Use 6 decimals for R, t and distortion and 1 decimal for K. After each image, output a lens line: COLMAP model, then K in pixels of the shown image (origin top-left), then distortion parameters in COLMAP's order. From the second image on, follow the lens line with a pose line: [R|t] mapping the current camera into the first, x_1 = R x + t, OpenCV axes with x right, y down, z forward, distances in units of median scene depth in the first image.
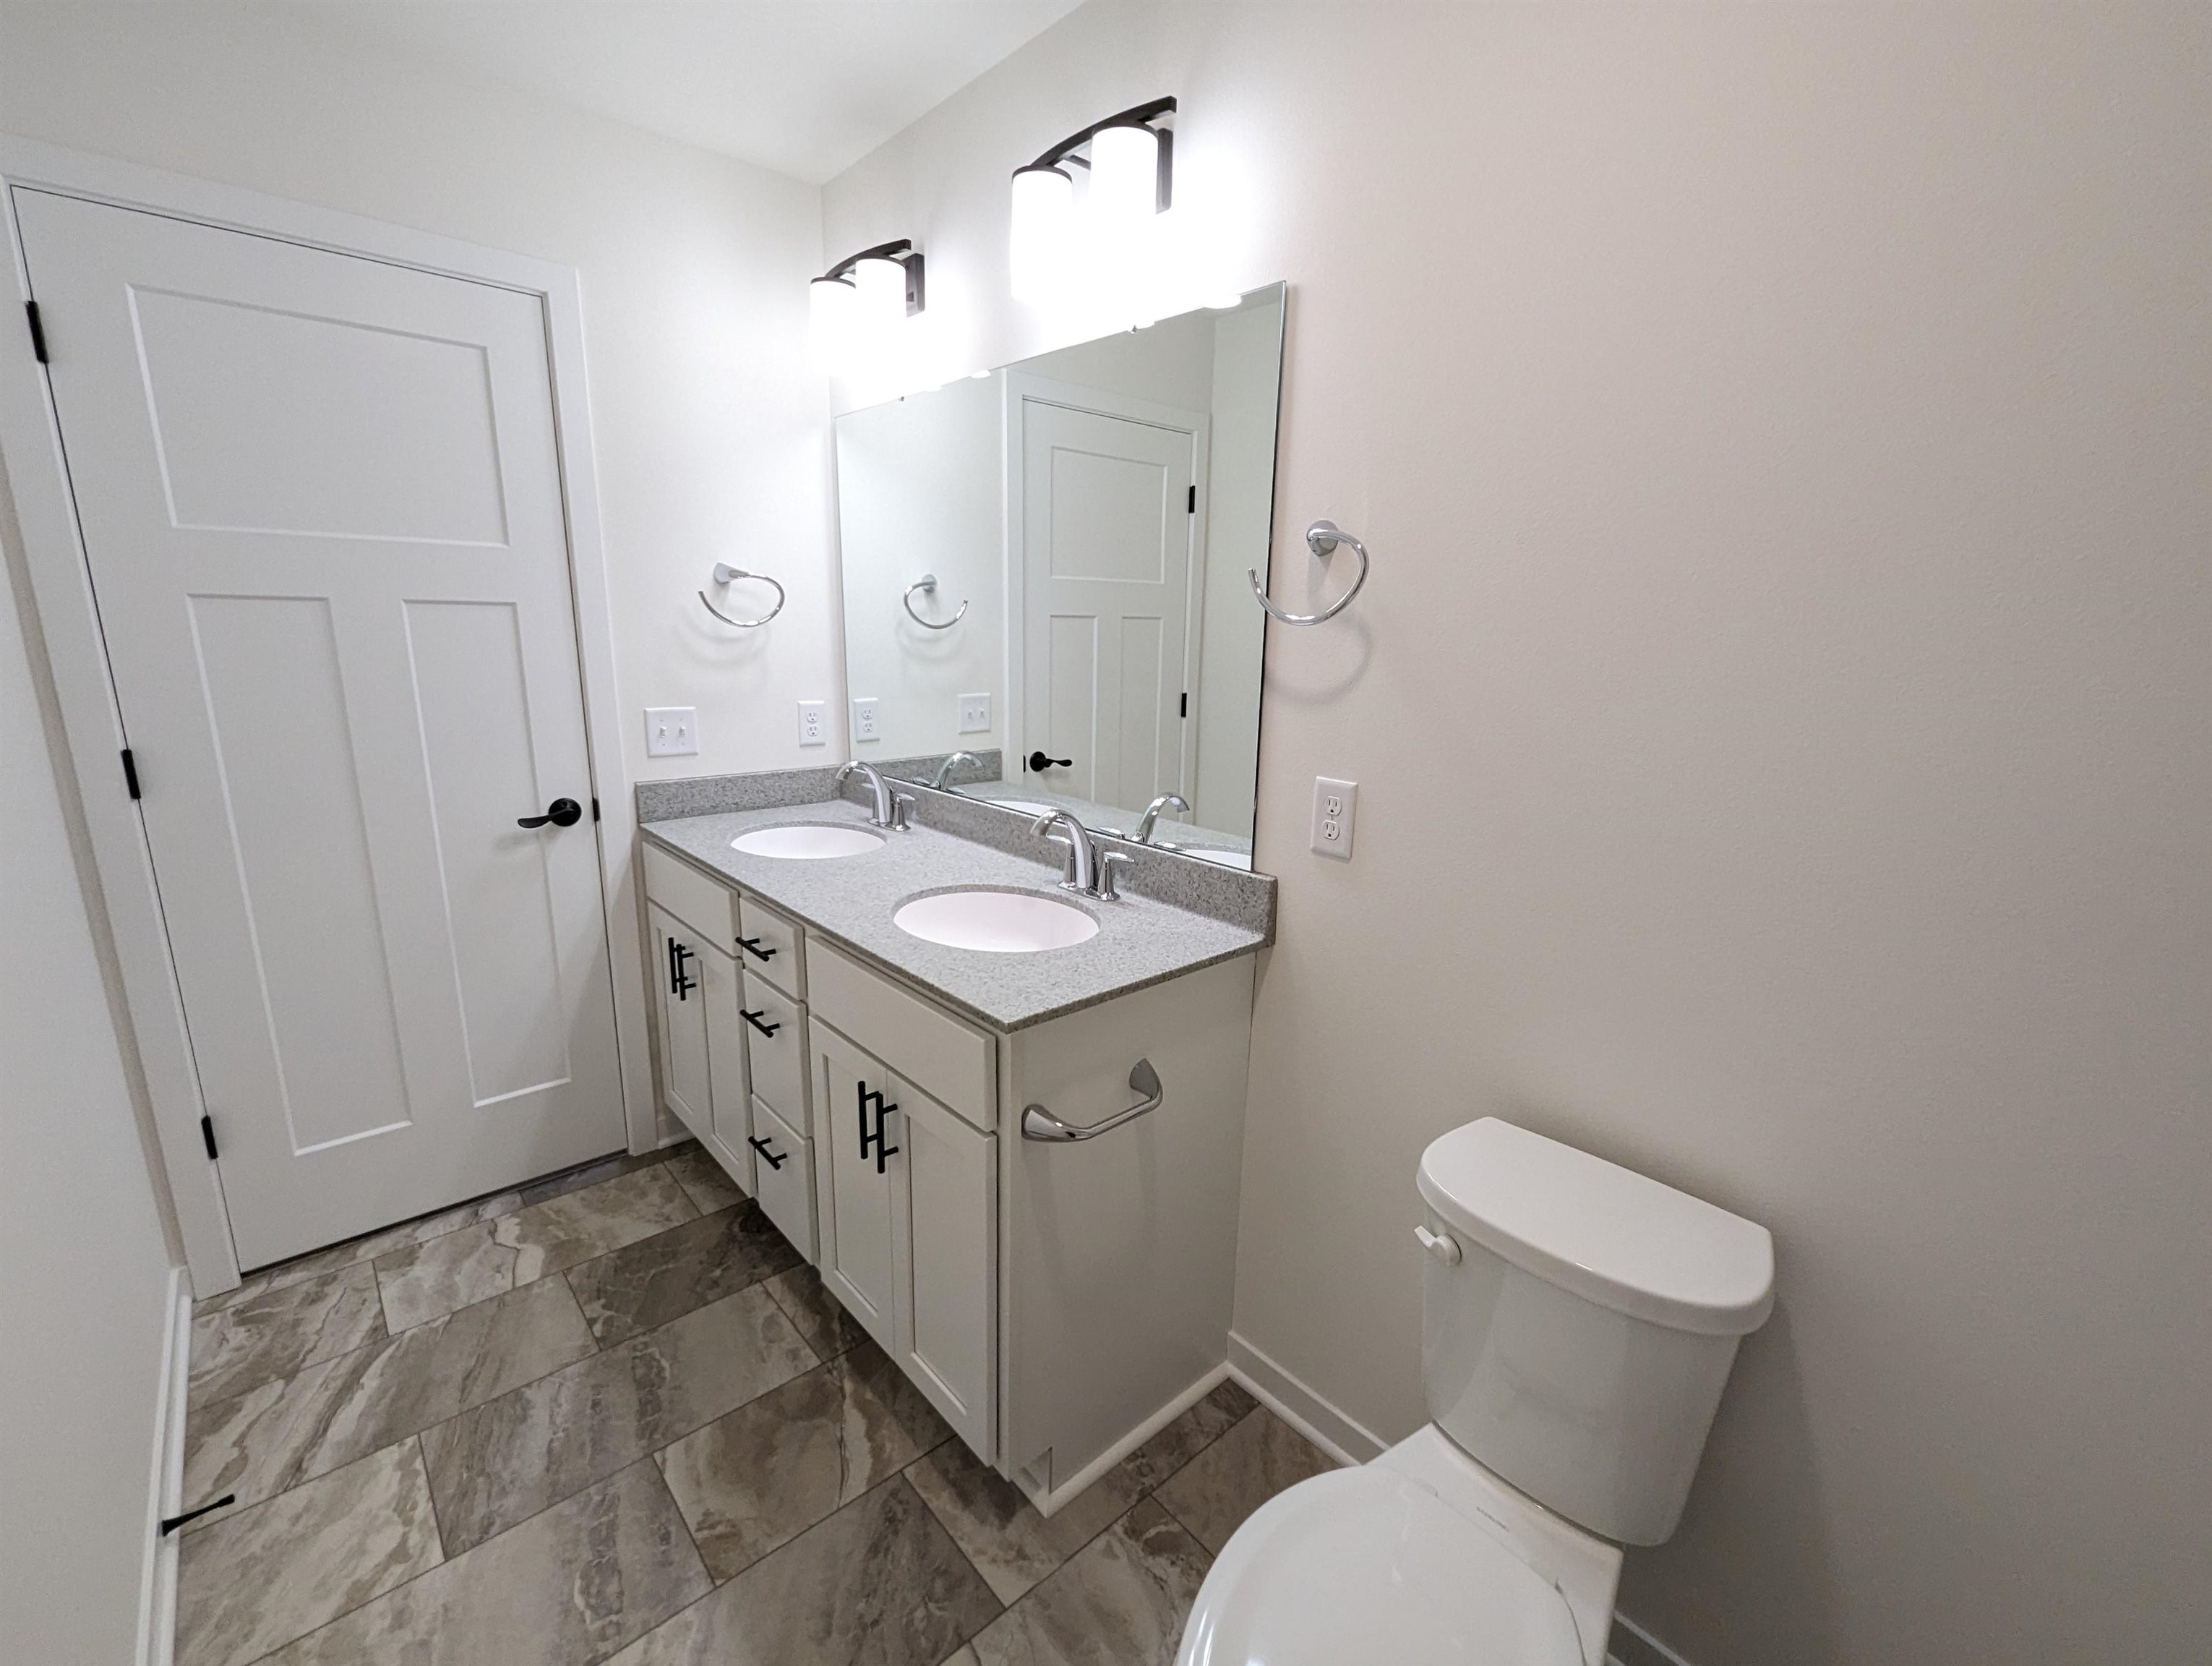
lens RADIAL K [[916.1, 0, 1111.2], [0, 916.1, 843.0], [0, 0, 1]] dist [0.001011, 0.000116]
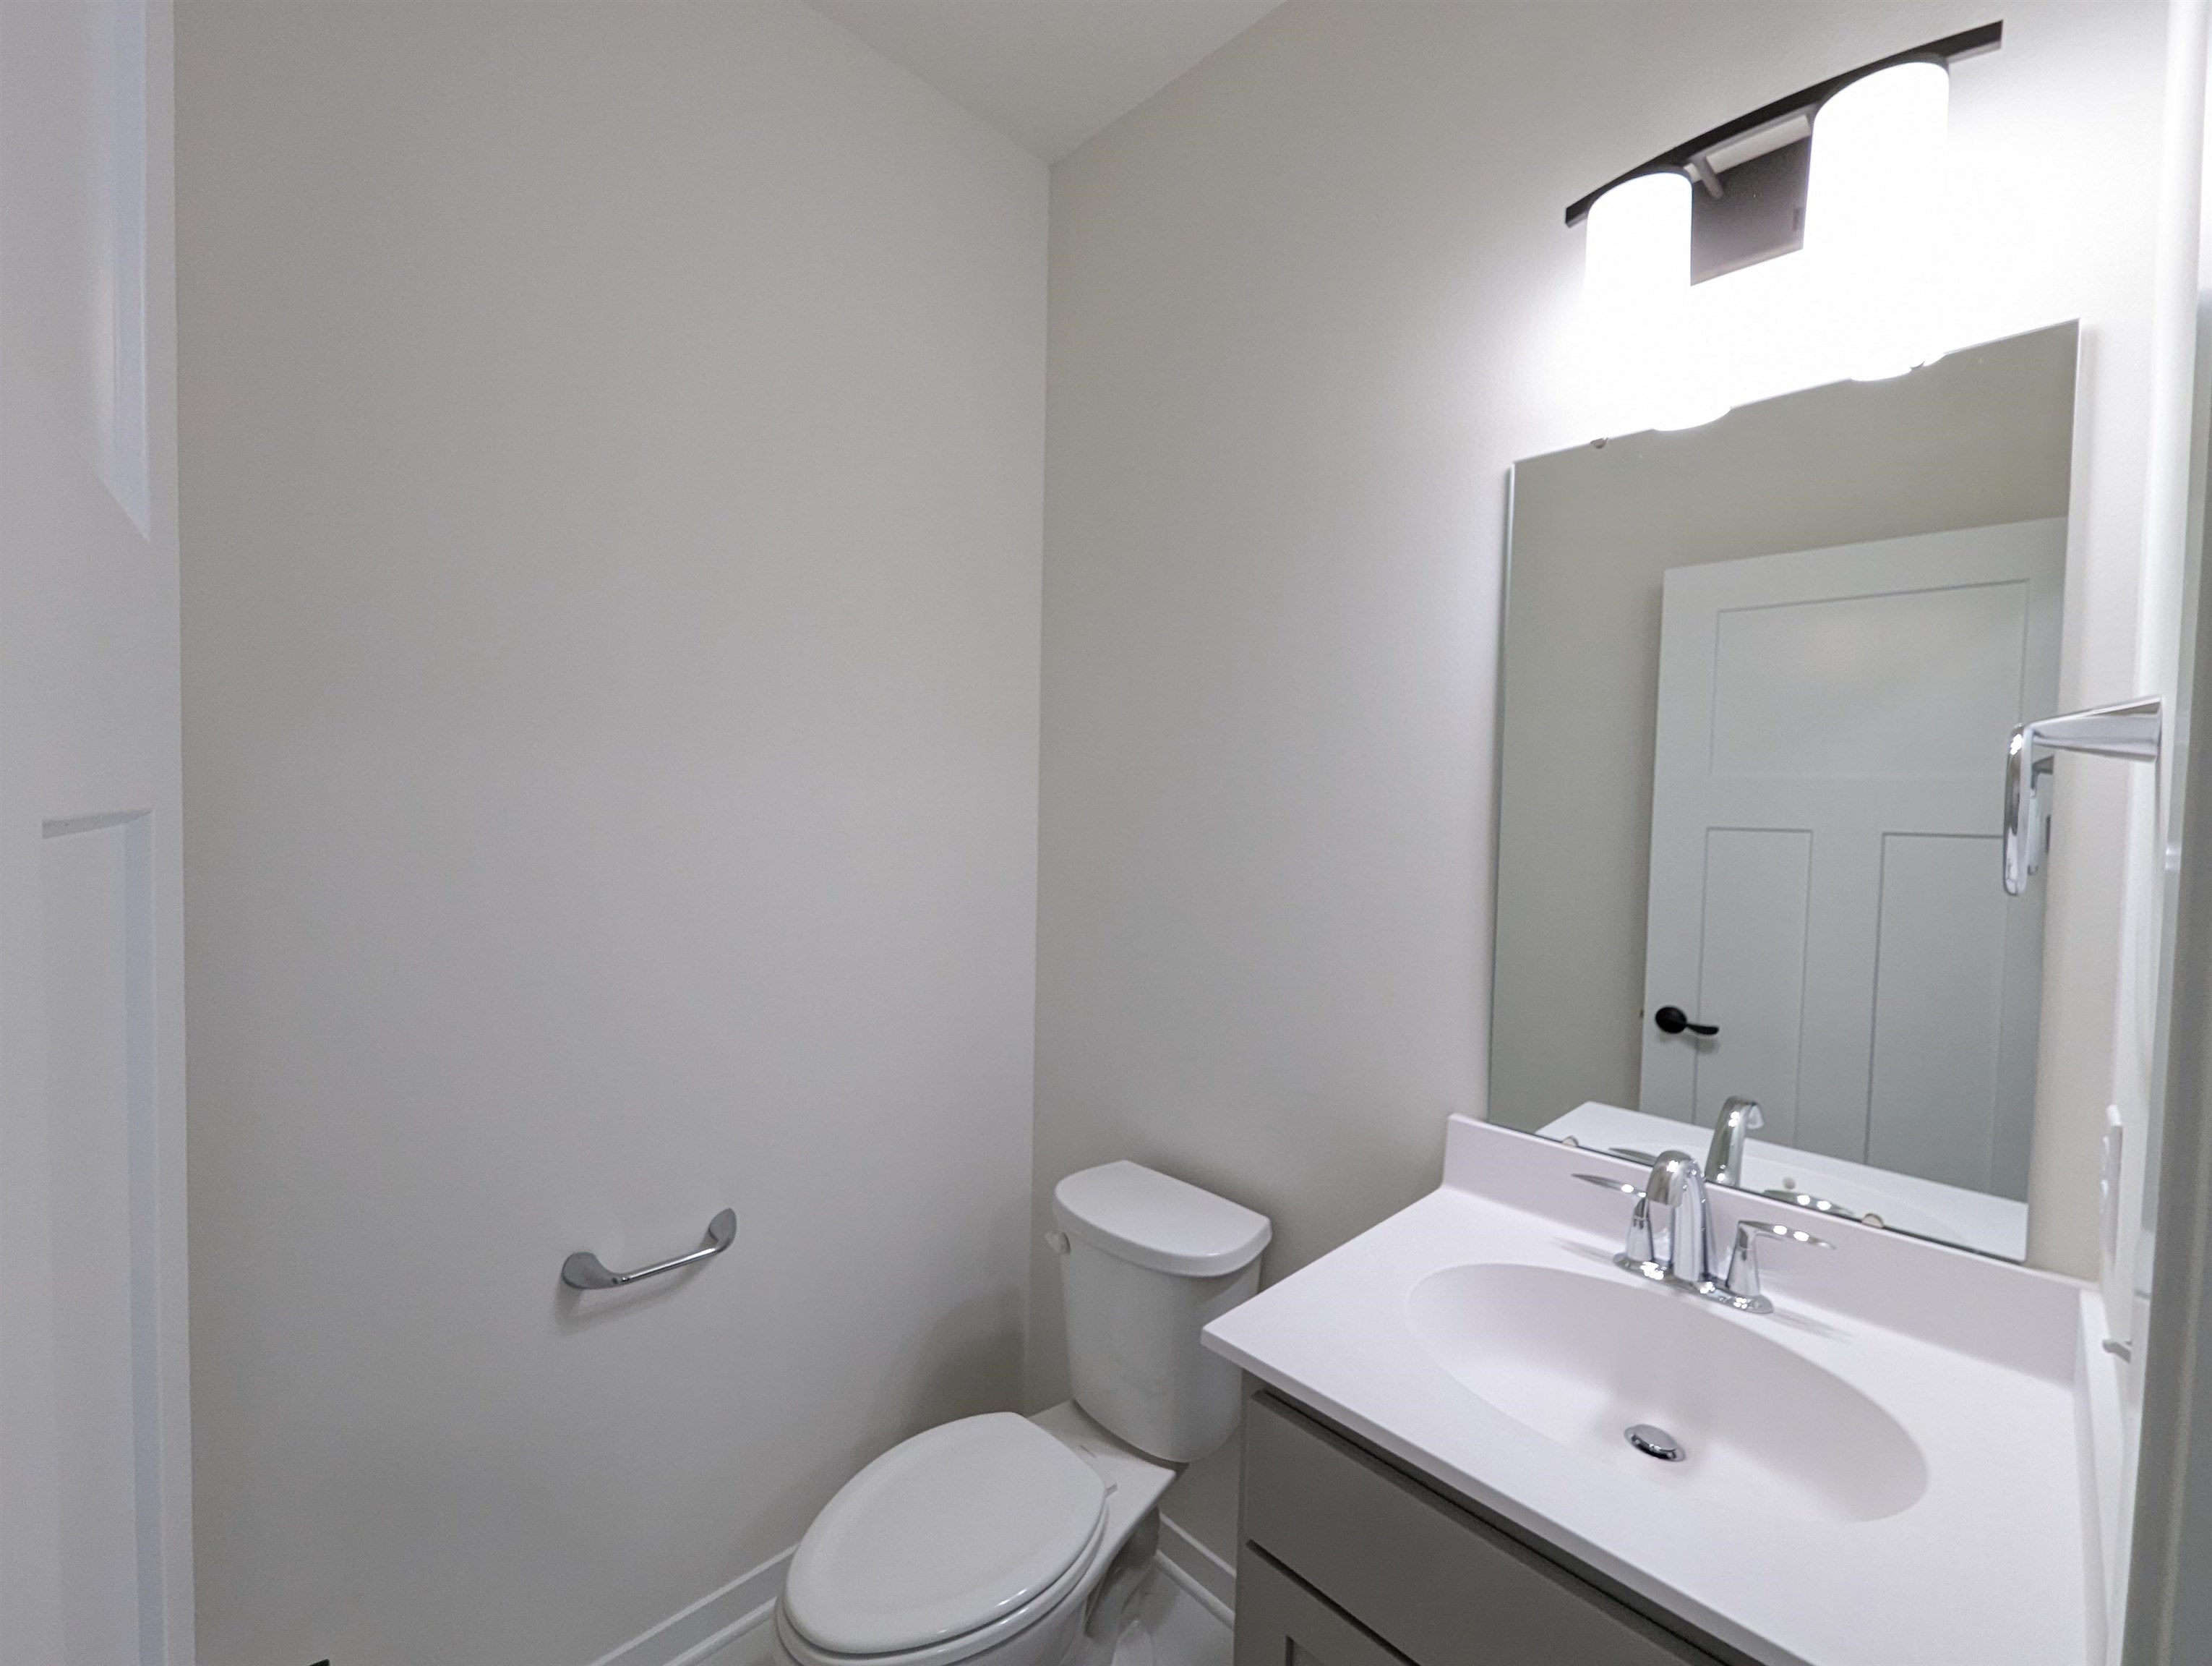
lens RADIAL K [[916.1, 0, 1111.2], [0, 916.1, 843.0], [0, 0, 1]] dist [0.001011, 0.000116]
pose [[0.999840, 0.017712, 0.002511, -0.441938], [-0.016820, 0.978589, -0.205136, -0.105194], [-0.006091, 0.205061, 0.978730, 0.417625]]
